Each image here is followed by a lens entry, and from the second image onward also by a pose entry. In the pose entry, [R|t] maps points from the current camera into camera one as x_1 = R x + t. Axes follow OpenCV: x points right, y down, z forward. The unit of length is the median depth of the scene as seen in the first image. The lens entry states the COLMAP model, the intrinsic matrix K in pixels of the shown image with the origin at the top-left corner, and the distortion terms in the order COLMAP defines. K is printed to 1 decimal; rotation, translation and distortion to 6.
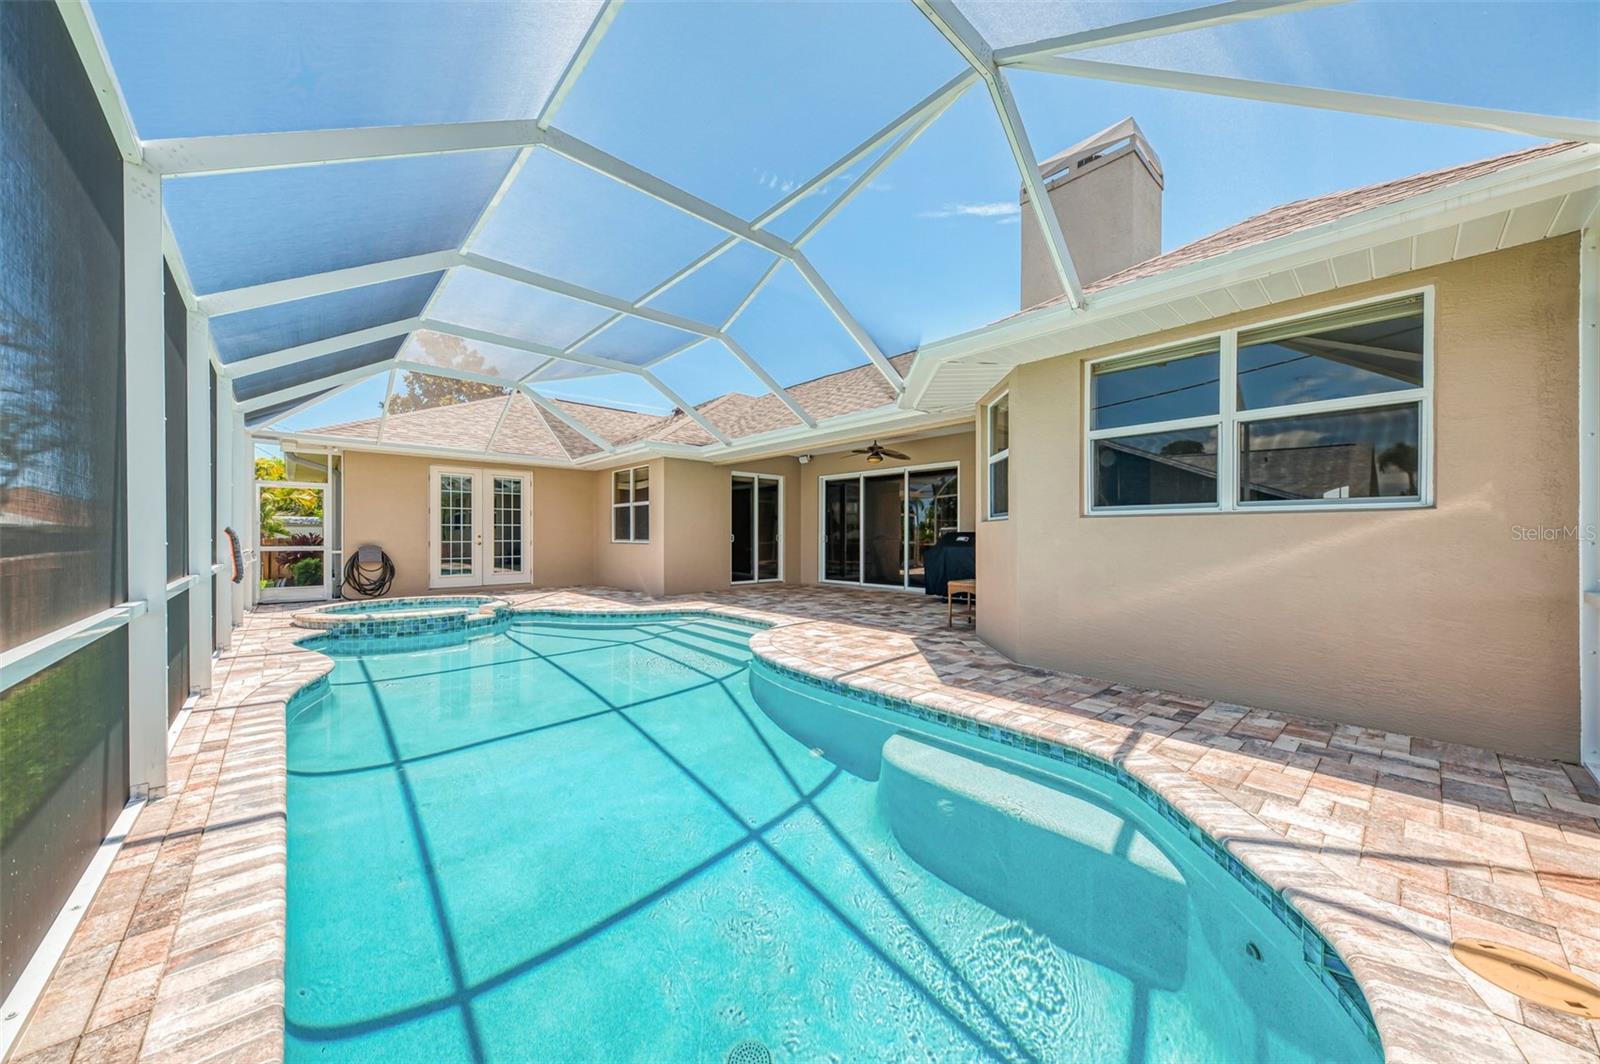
lens RADIAL K [[549.2, 0, 799.2], [0, 549.2, 534.6], [0, 0, 1]] dist [0.014164, -0.005062]
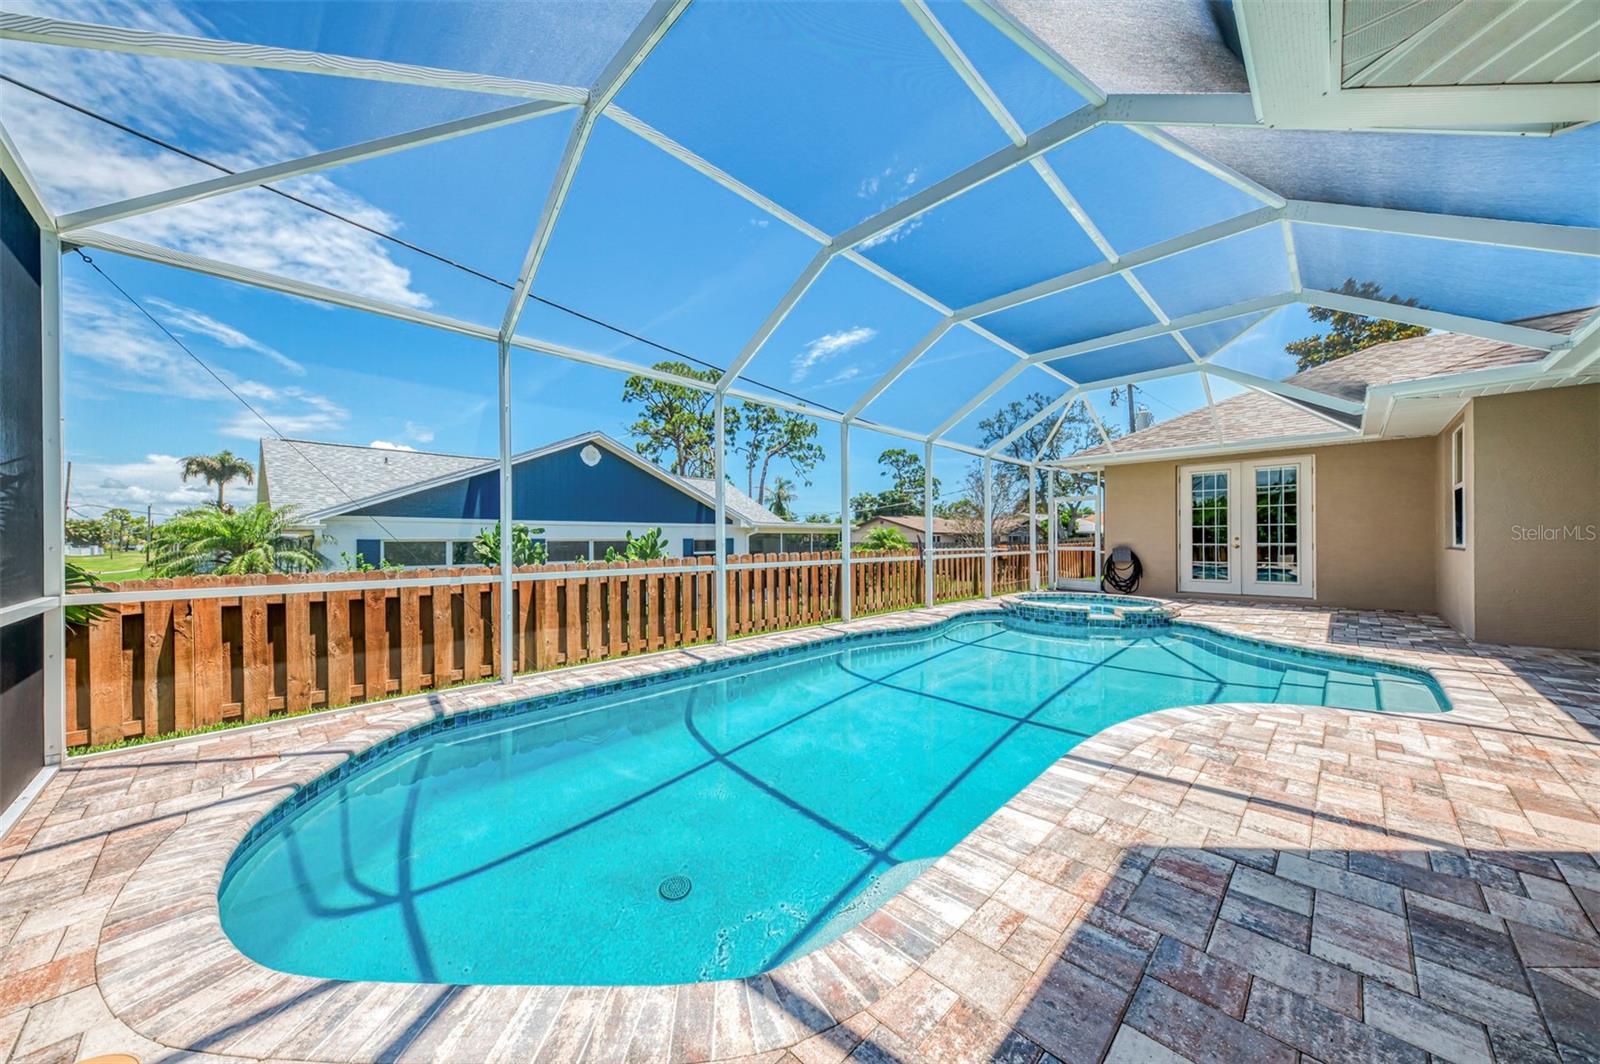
lens RADIAL K [[549.2, 0, 799.2], [0, 549.2, 534.6], [0, 0, 1]] dist [0.014164, -0.005062]
pose [[0.056819, -0.007826, -0.998354, 0.437959], [0.003335, 0.999965, -0.007649, 0.002231], [0.998379, -0.002895, 0.056843, 0.409451]]
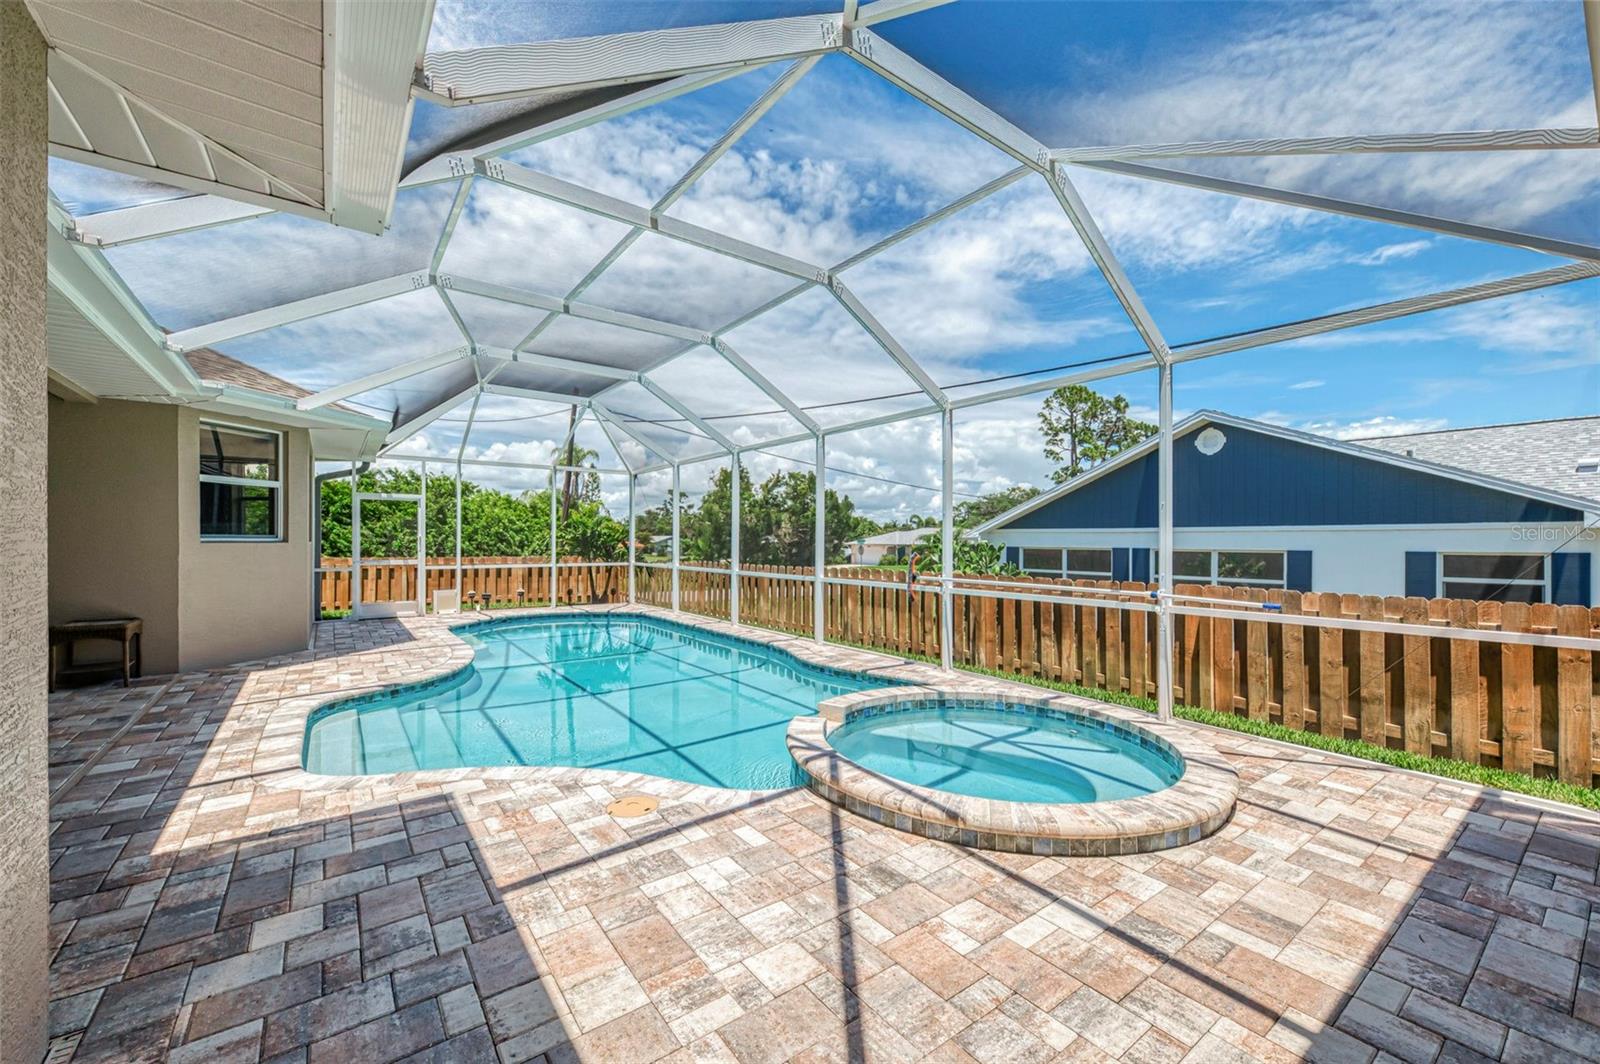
lens RADIAL K [[631.8, 0, 793.4], [0, 631.8, 537.8], [0, 0, 1]] dist [0.018760, -0.011056]
pose [[-0.994838, -0.001928, 0.101460, -0.685620], [-0.002083, 0.999997, -0.001418, -0.029598], [-0.101457, -0.001622, -0.994839, 1.728947]]
